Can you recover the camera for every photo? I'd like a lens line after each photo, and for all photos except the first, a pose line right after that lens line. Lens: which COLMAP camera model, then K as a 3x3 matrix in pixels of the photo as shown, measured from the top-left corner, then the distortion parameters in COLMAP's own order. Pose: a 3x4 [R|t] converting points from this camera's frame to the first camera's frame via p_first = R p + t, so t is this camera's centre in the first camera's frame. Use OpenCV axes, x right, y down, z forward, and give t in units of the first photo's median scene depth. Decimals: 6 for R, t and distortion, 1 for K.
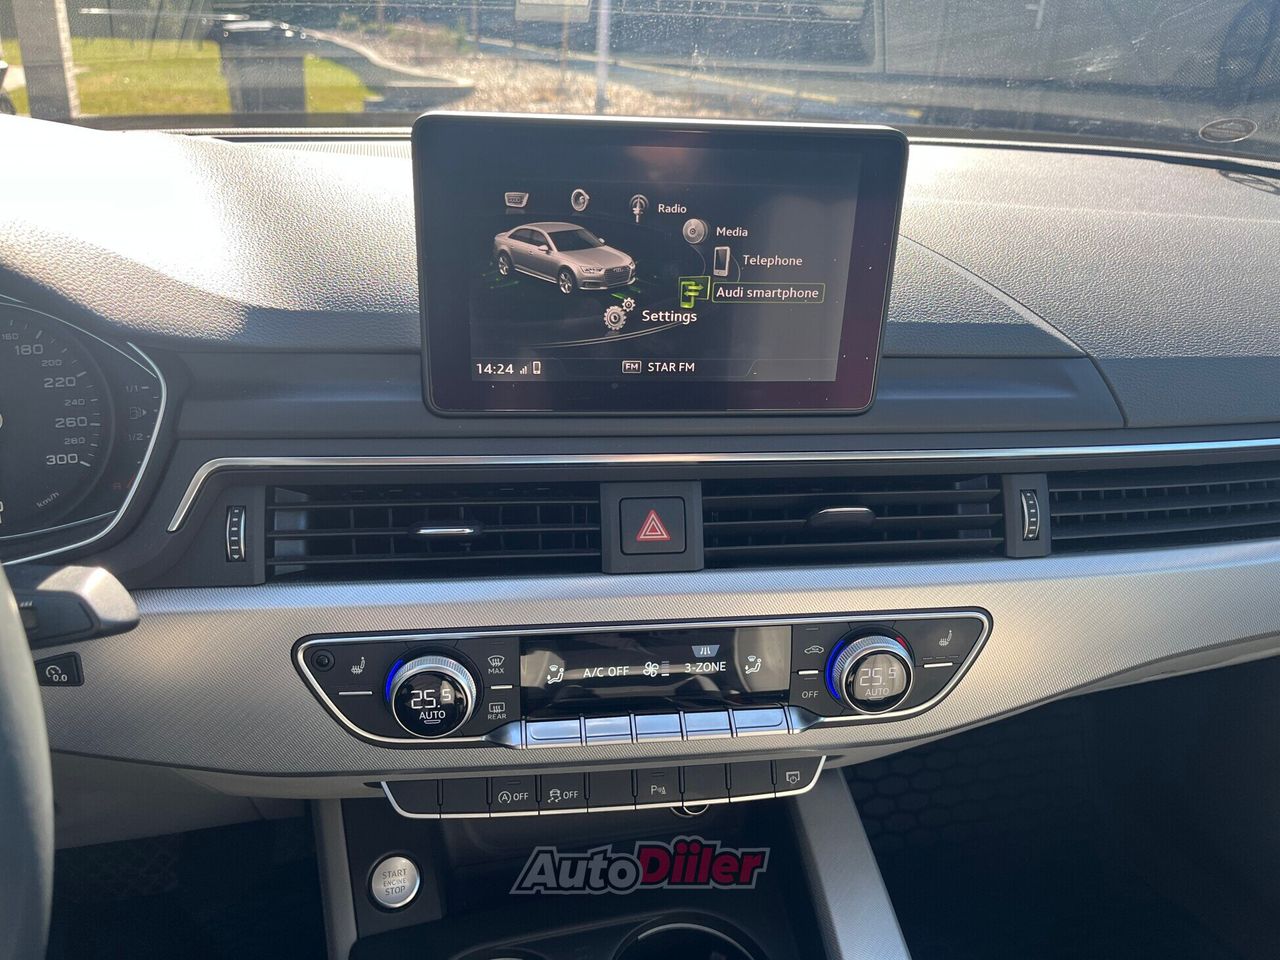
lens RADIAL K [[970.8, 0, 640.0], [0, 970.8, 480.0], [0, 0, 1]] dist [0.045946, -0.091939]
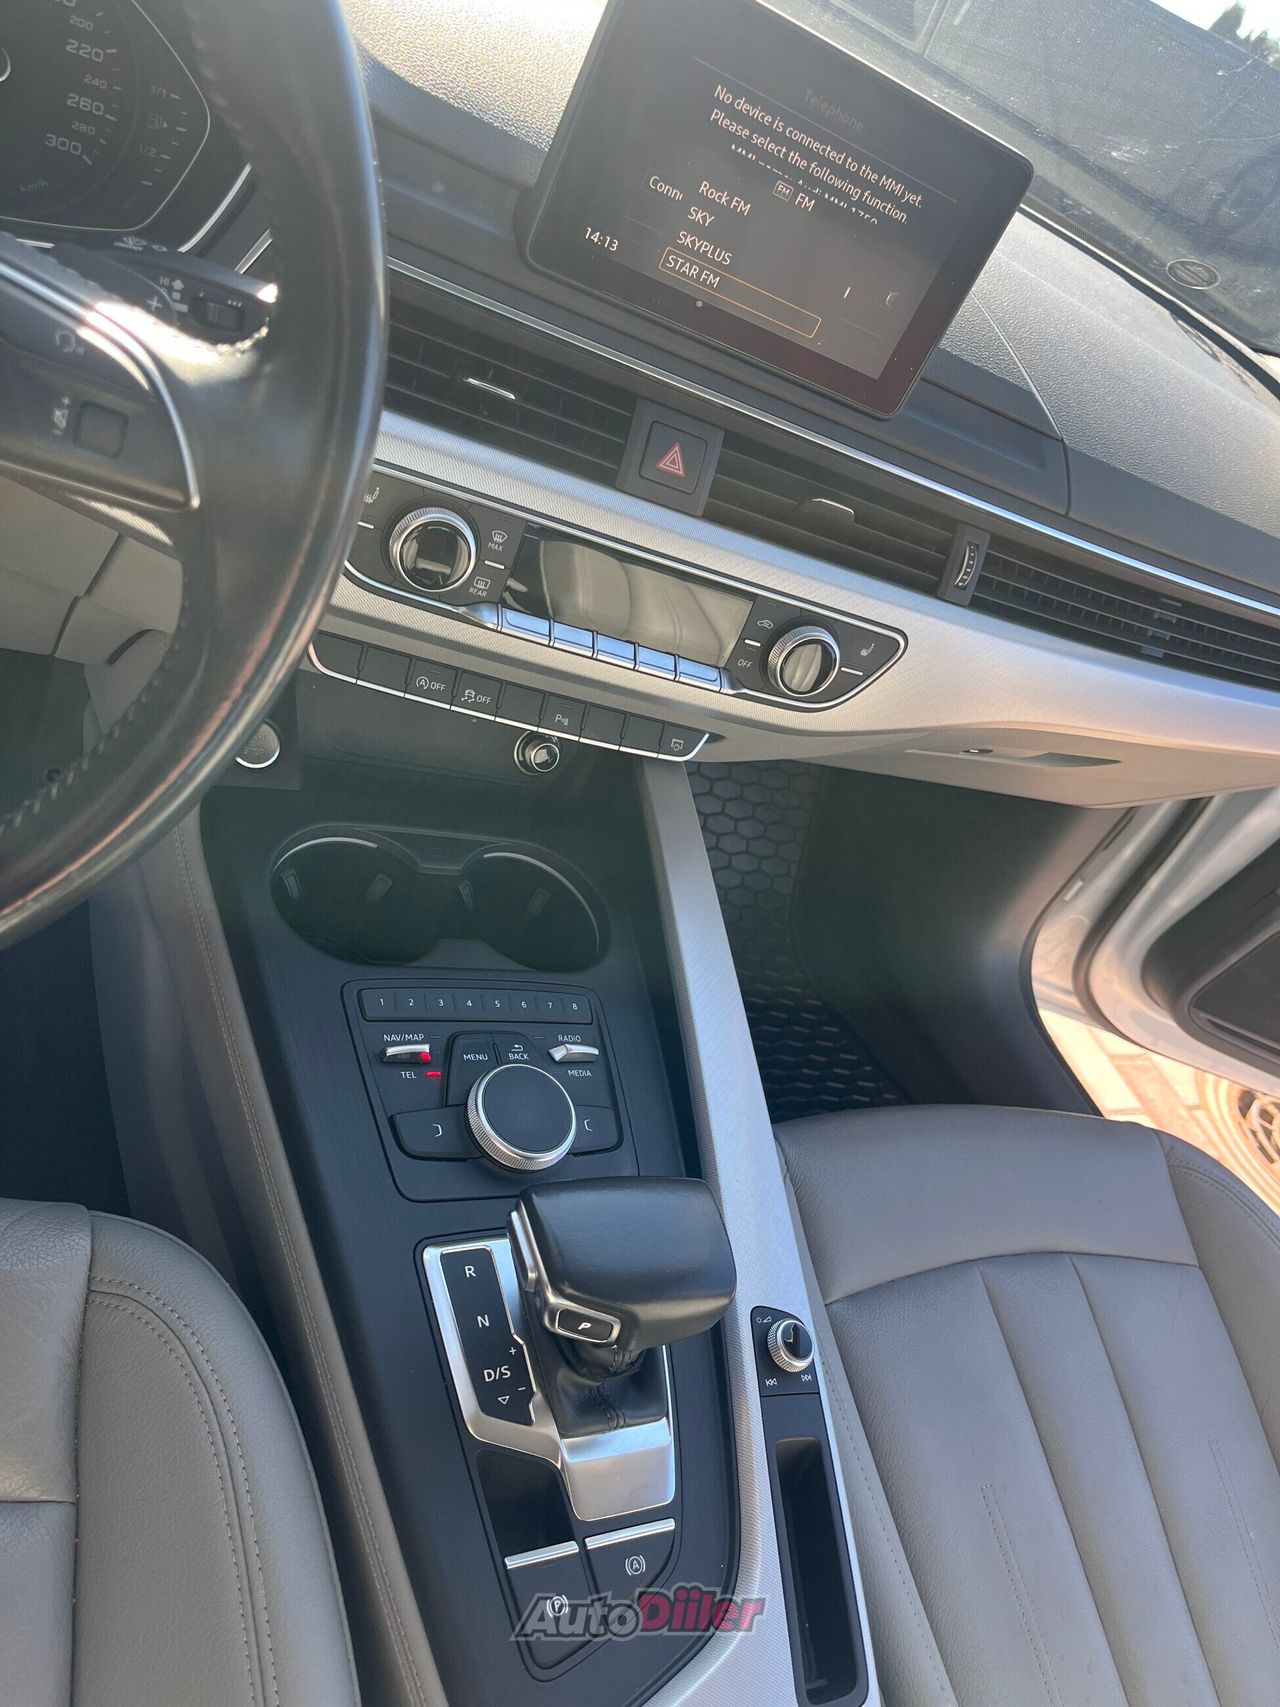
lens RADIAL K [[1294.6, 0, 640.0], [0, 1294.6, 853.5], [0, 0, 1]] dist [0.045946, -0.091939]
pose [[0.904835, 0.231033, 0.357626, -0.385575], [-0.314045, 0.929333, 0.194204, 0.168460], [-0.287487, -0.288033, 0.913449, -0.330906]]
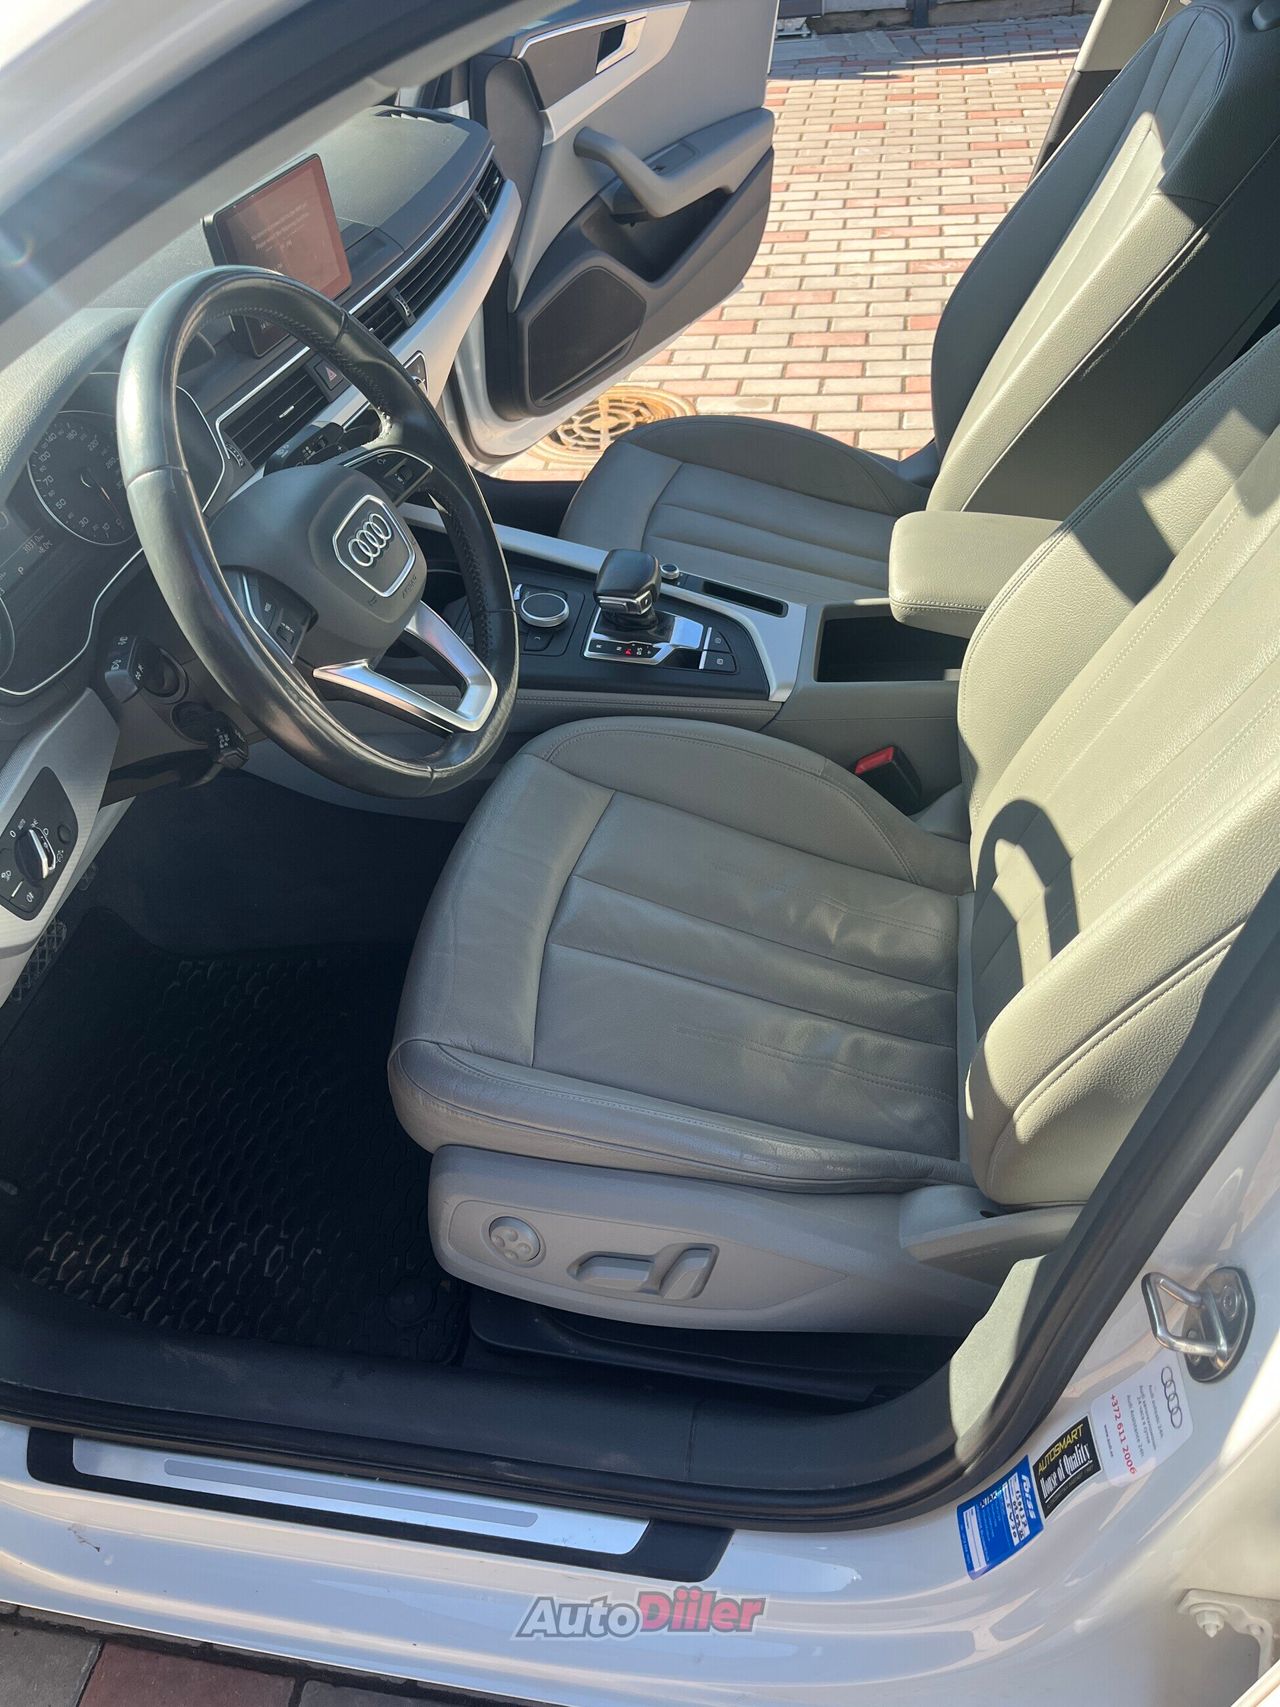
lens RADIAL K [[1294.6, 0, 640.0], [0, 1294.6, 853.5], [0, 0, 1]] dist [0.045946, -0.091939]
pose [[0.392938, -0.662919, 0.637289, -2.130888], [0.470462, 0.740391, 0.480091, -0.212576], [-0.790105, 0.111174, 0.602806, -1.096144]]
